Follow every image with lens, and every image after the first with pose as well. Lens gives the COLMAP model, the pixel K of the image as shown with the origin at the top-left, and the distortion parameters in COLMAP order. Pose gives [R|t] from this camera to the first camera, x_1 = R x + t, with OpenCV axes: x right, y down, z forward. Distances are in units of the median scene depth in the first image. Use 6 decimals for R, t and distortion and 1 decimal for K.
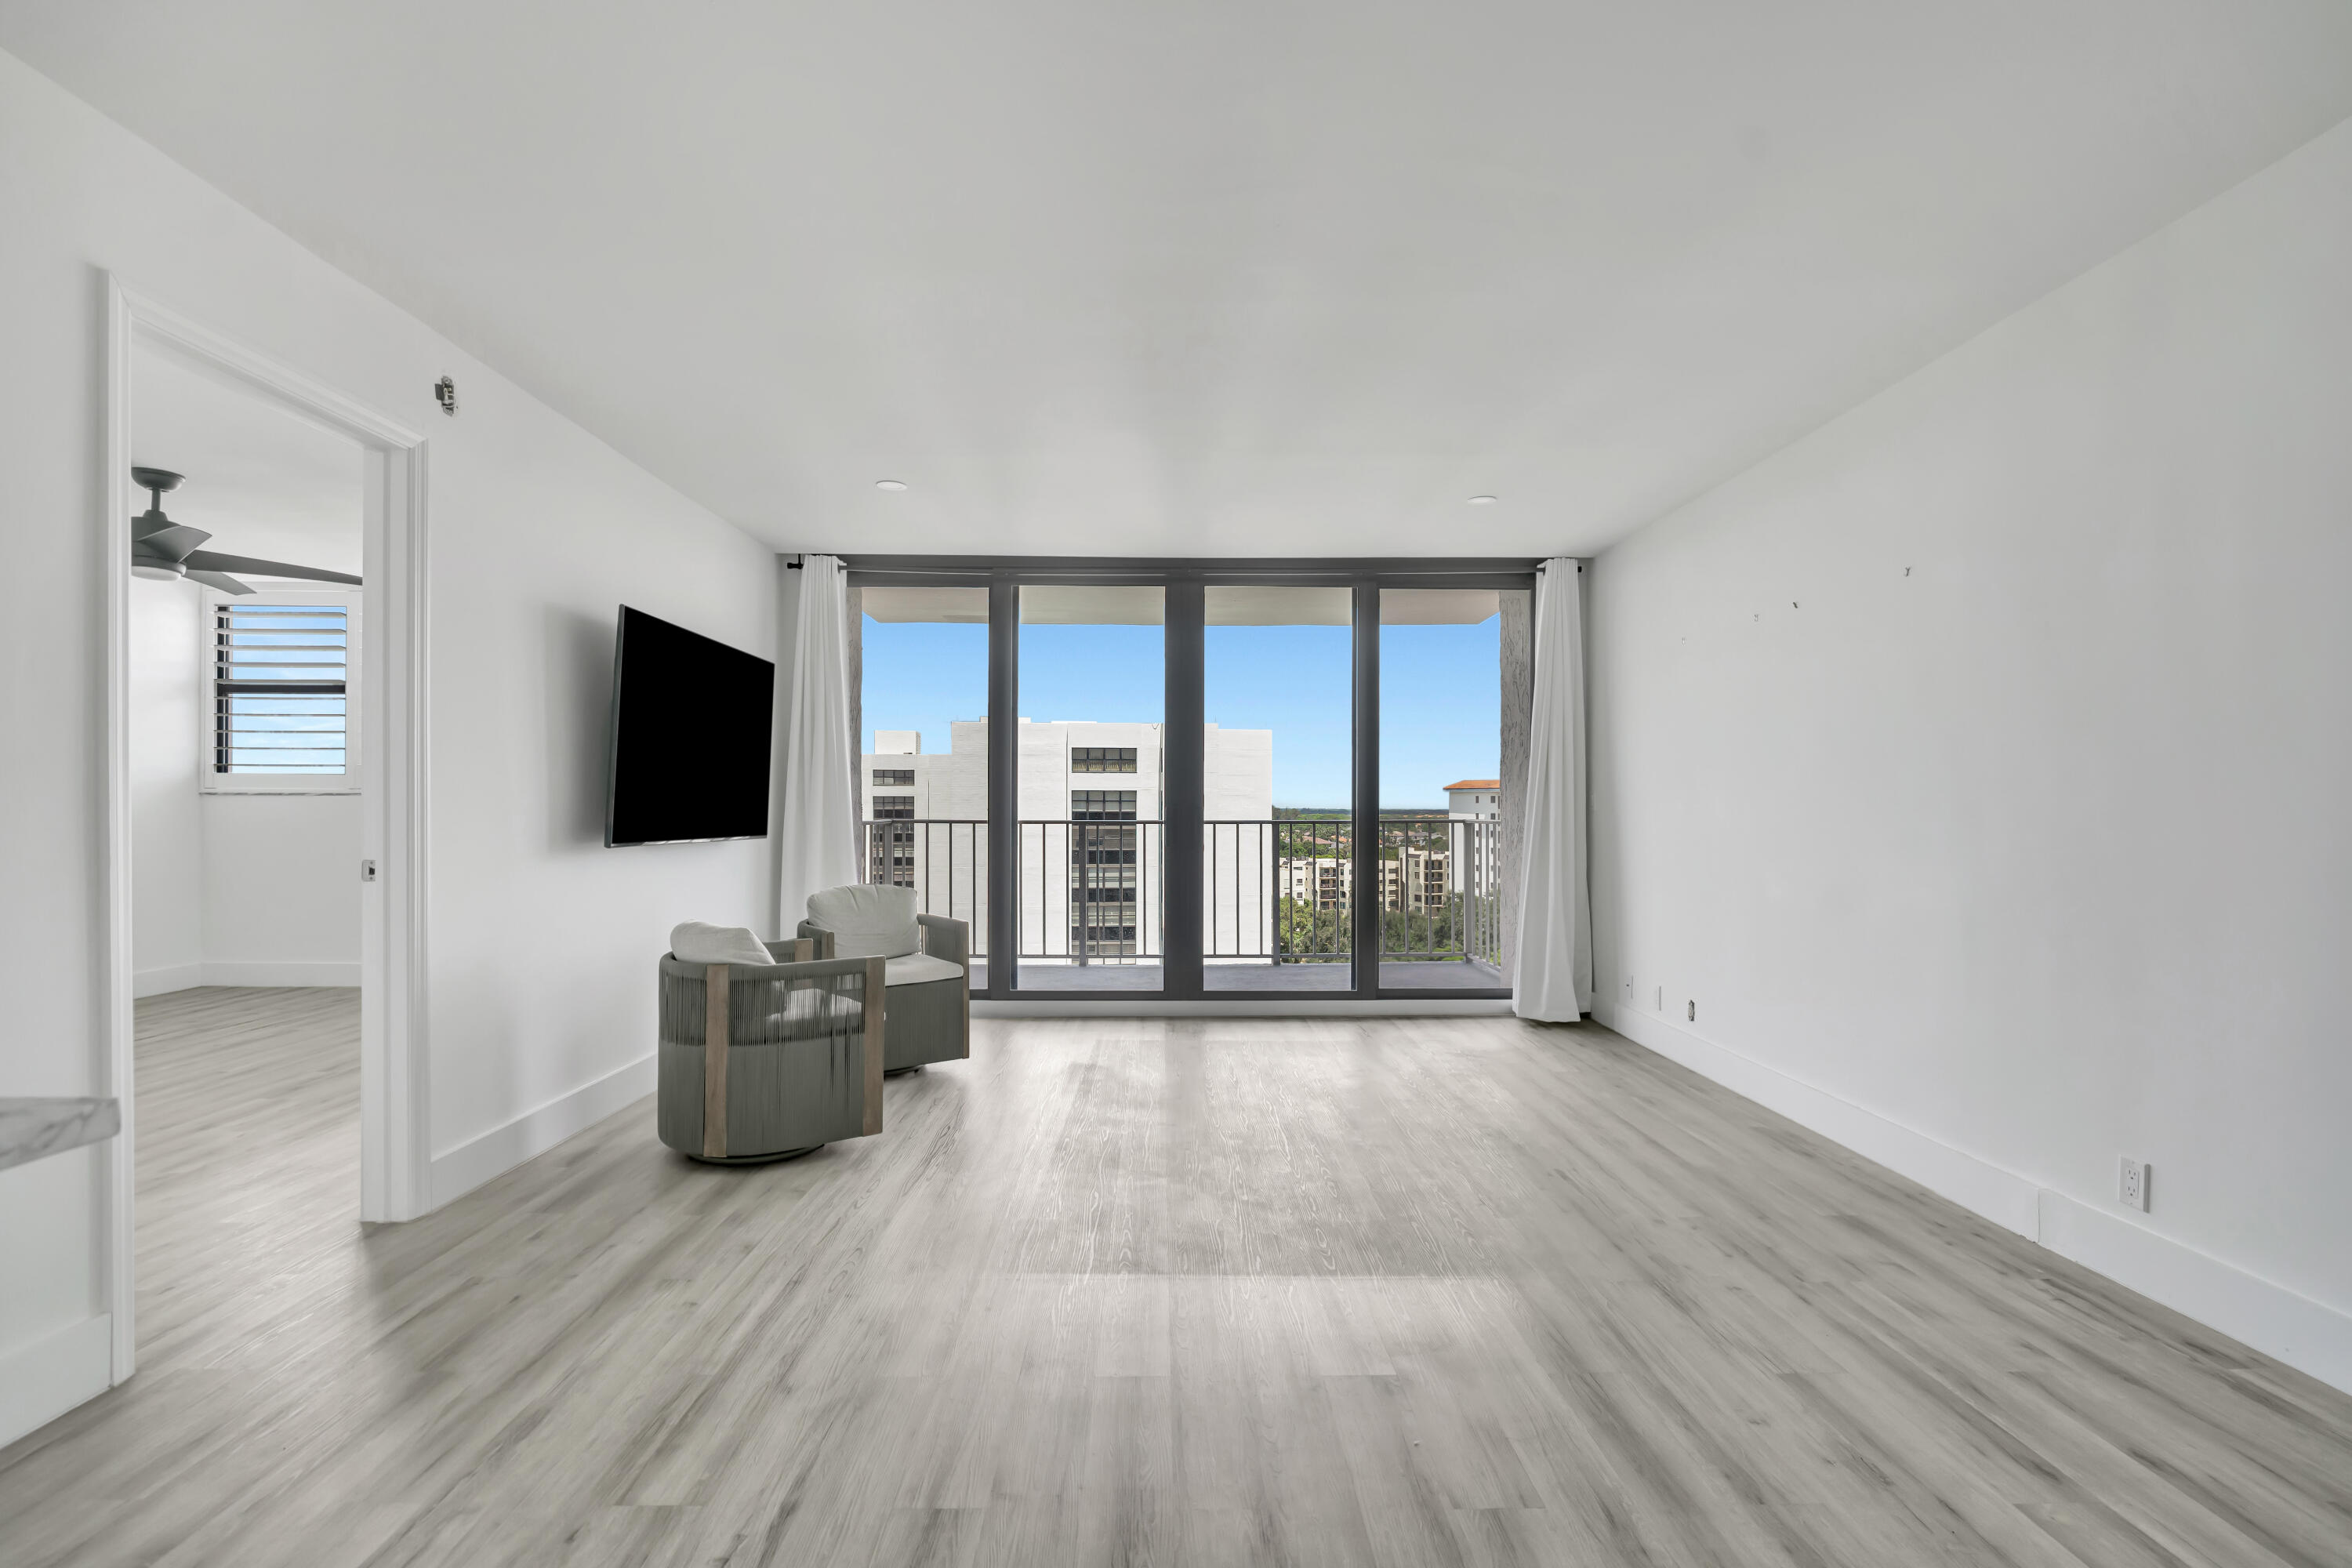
lens RADIAL K [[1064.6, 0, 1169.6], [0, 1064.6, 794.5], [0, 0, 1]] dist [-0.014243, 0.006595]
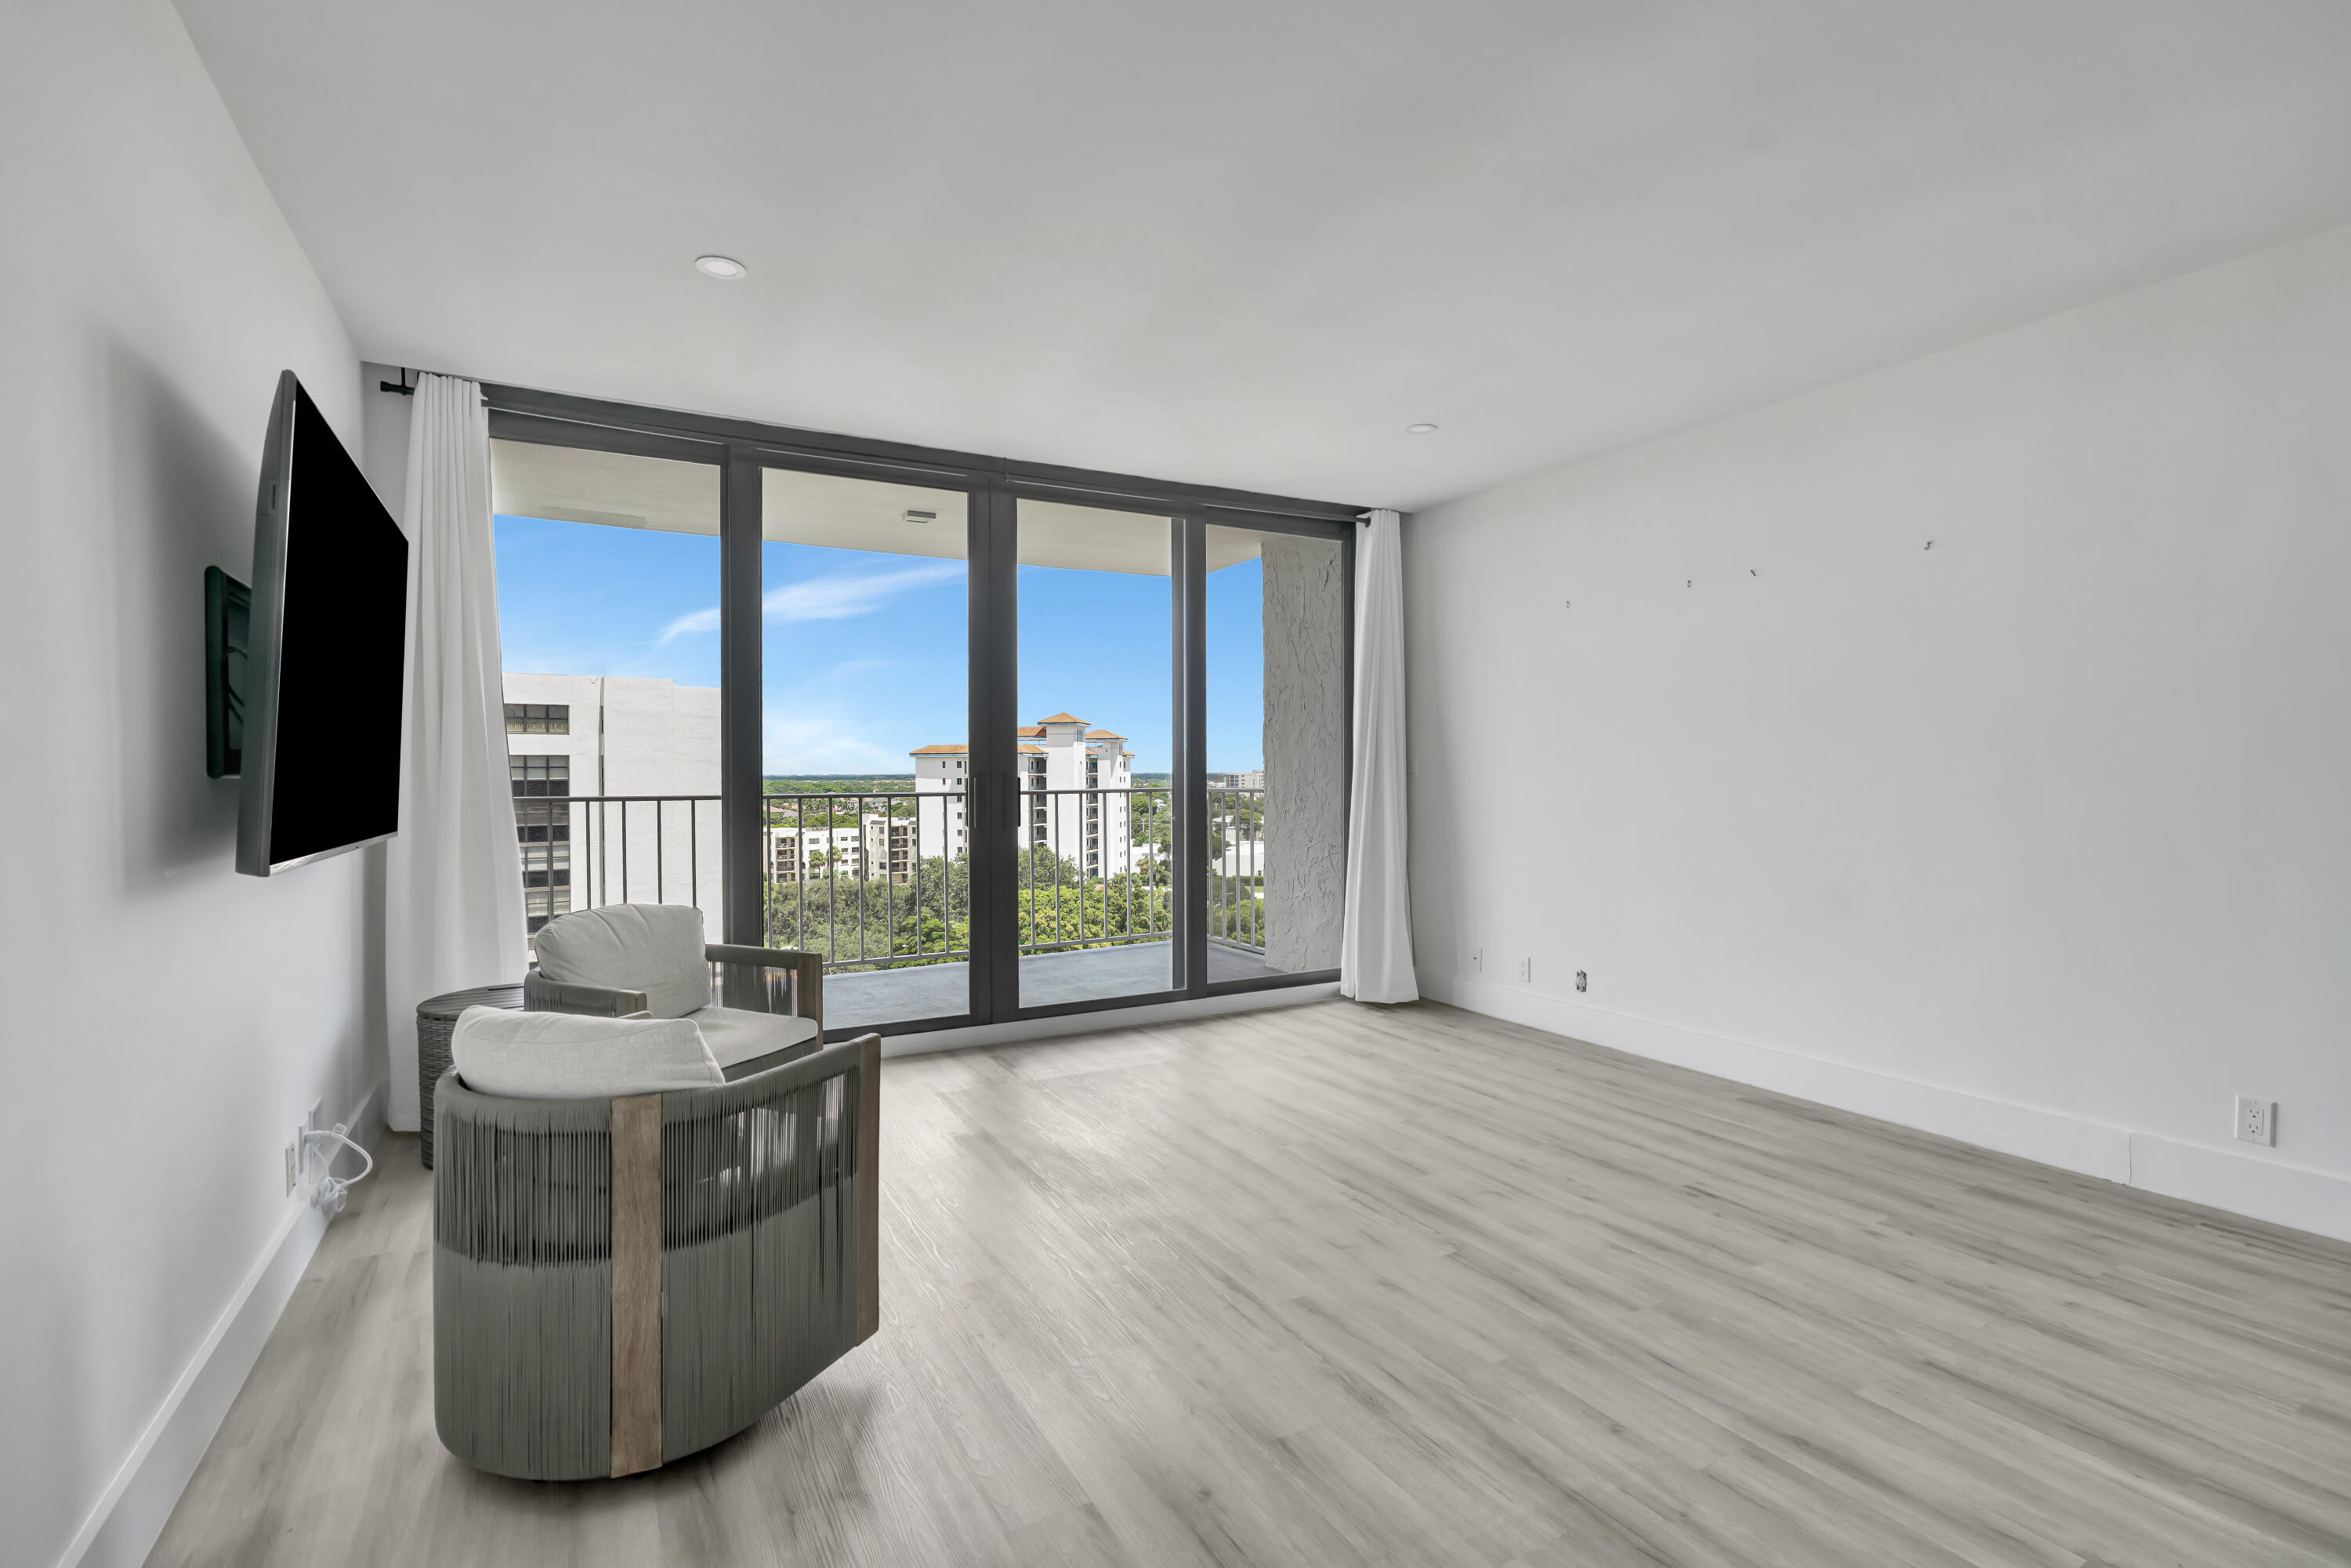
lens RADIAL K [[1064.1, 0, 1153.0], [0, 1064.1, 769.5], [0, 0, 1]] dist [-0.014243, 0.006595]
pose [[0.879002, -0.002300, 0.476812, -0.283444], [-0.001787, 0.999965, 0.008118, -0.000613], [-0.476814, -0.007988, 0.878968, 0.276062]]
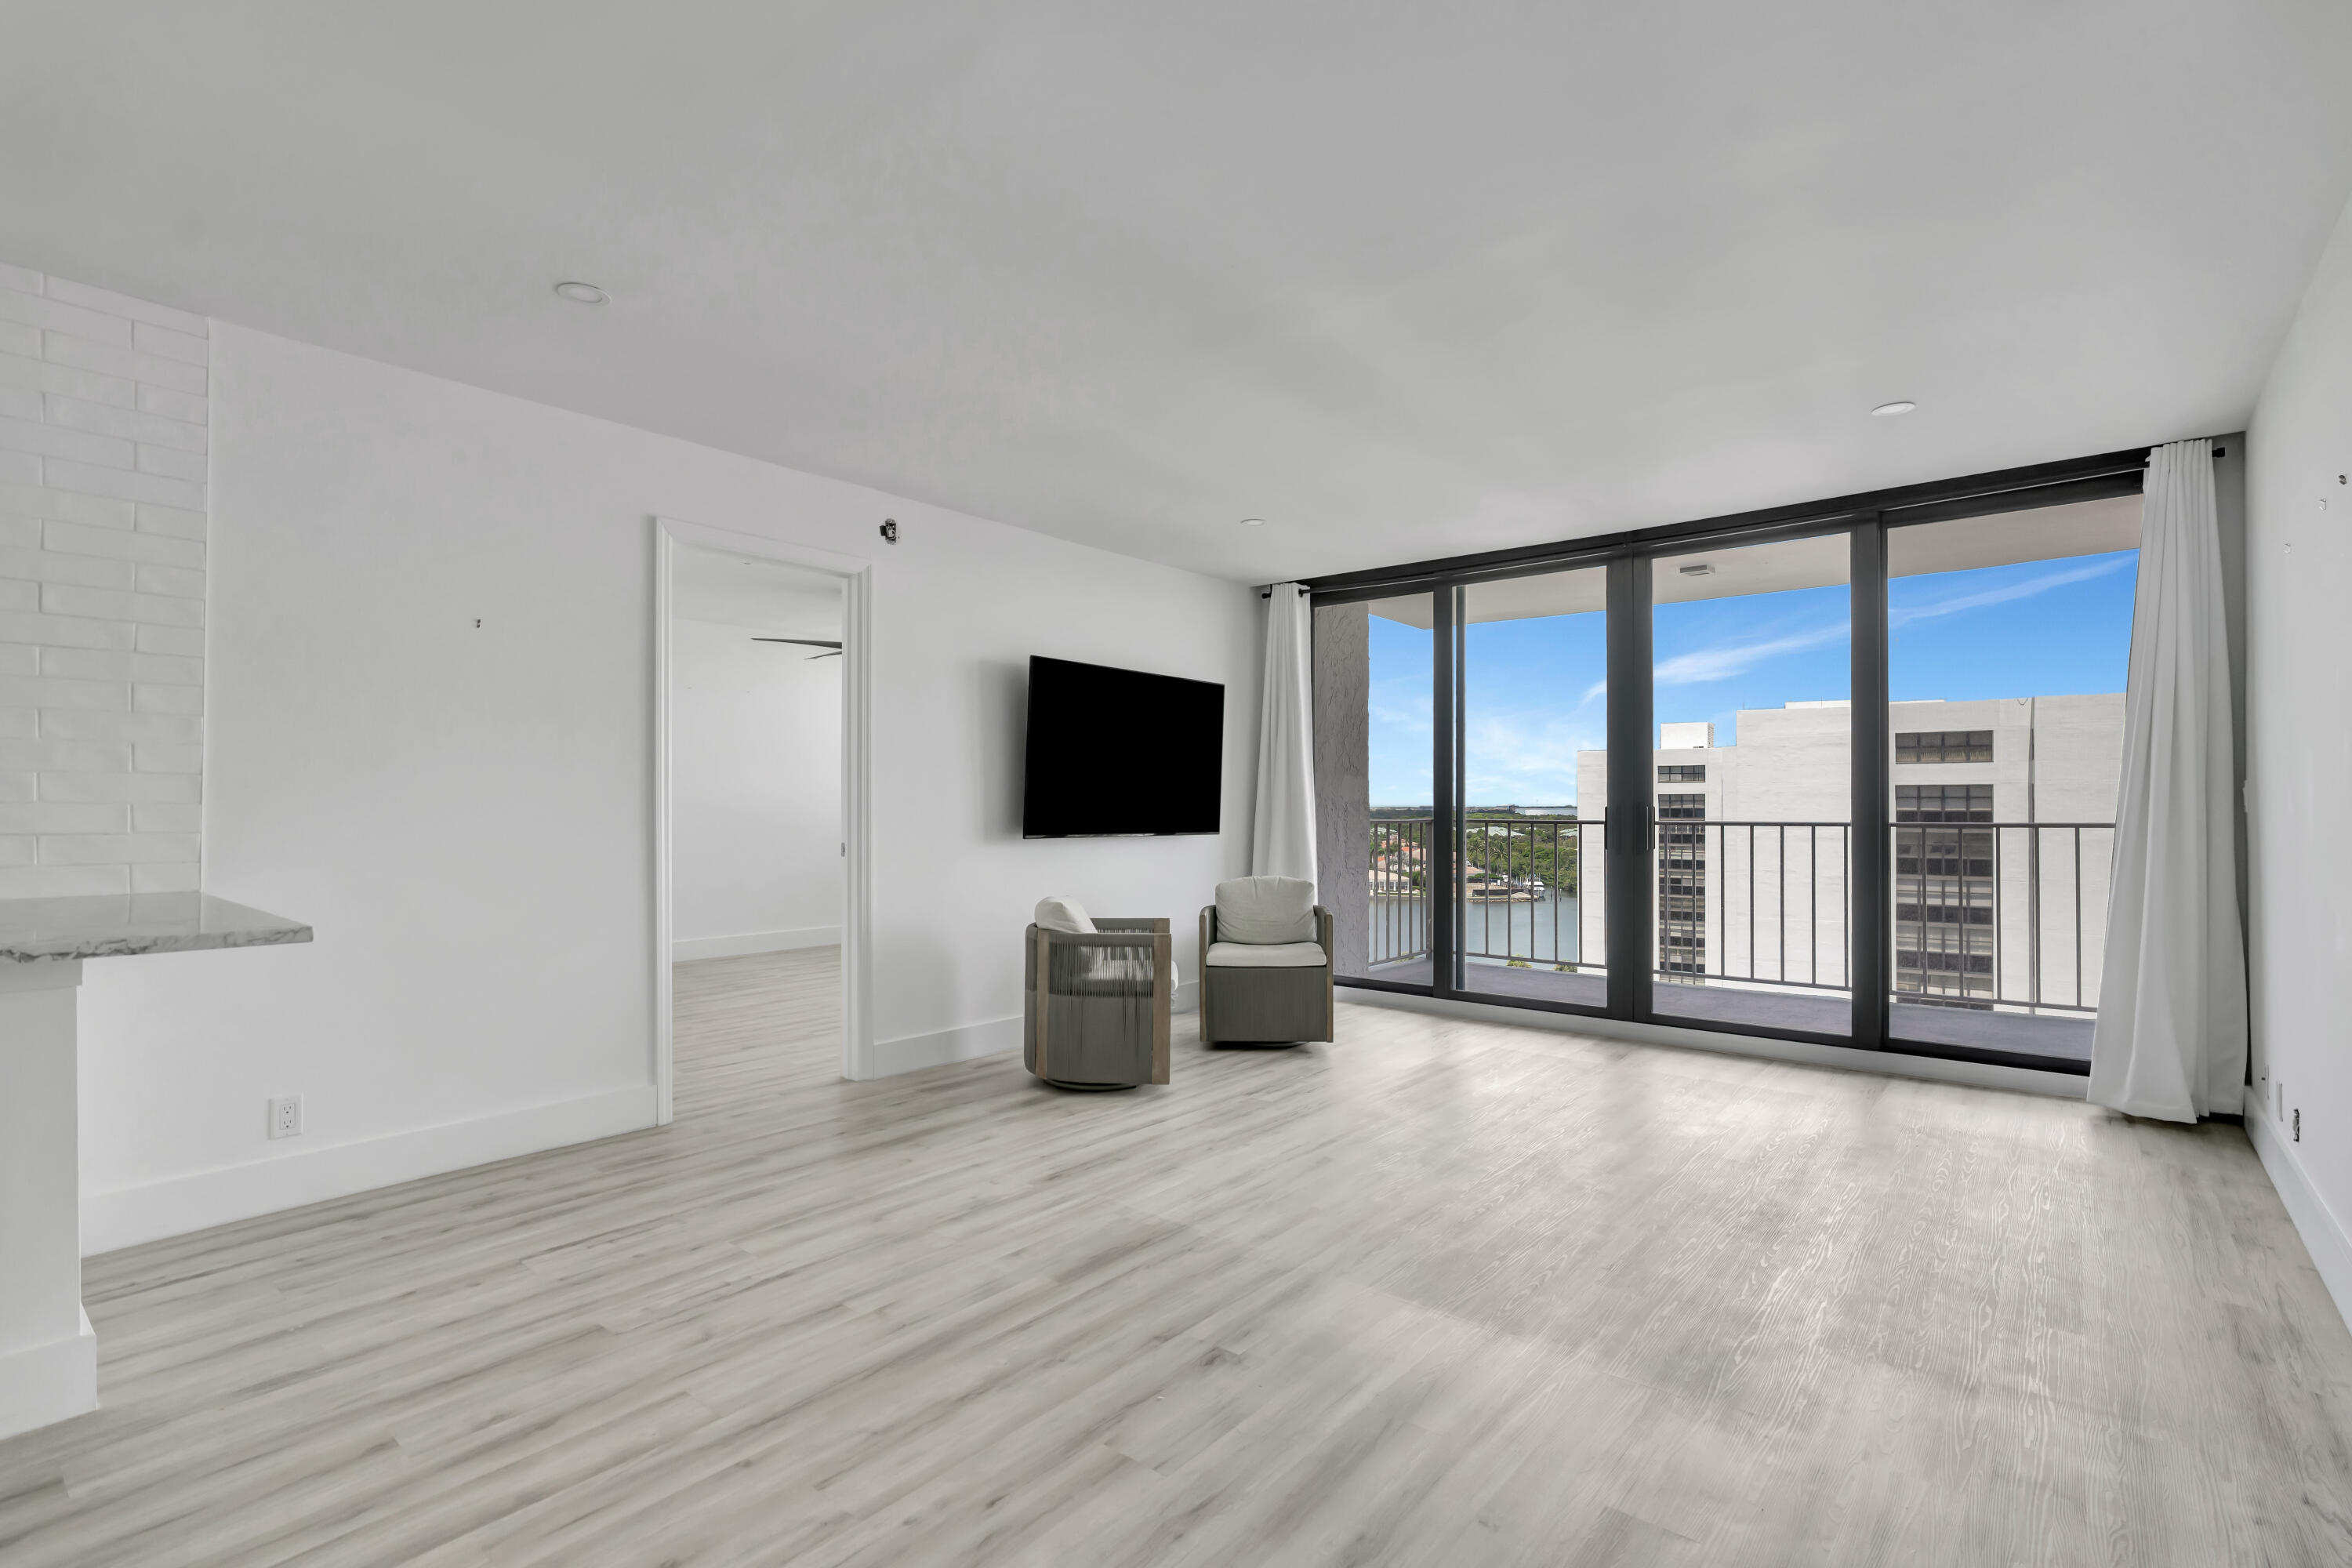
lens RADIAL K [[1064.6, 0, 1177.5], [0, 1064.6, 814.4], [0, 0, 1]] dist [-0.014243, 0.006595]
pose [[0.753300, 0.000480, -0.657677, 0.350468], [0.011863, 0.999827, 0.014317, 0.001232], [0.657570, -0.018587, 0.753164, 0.080152]]
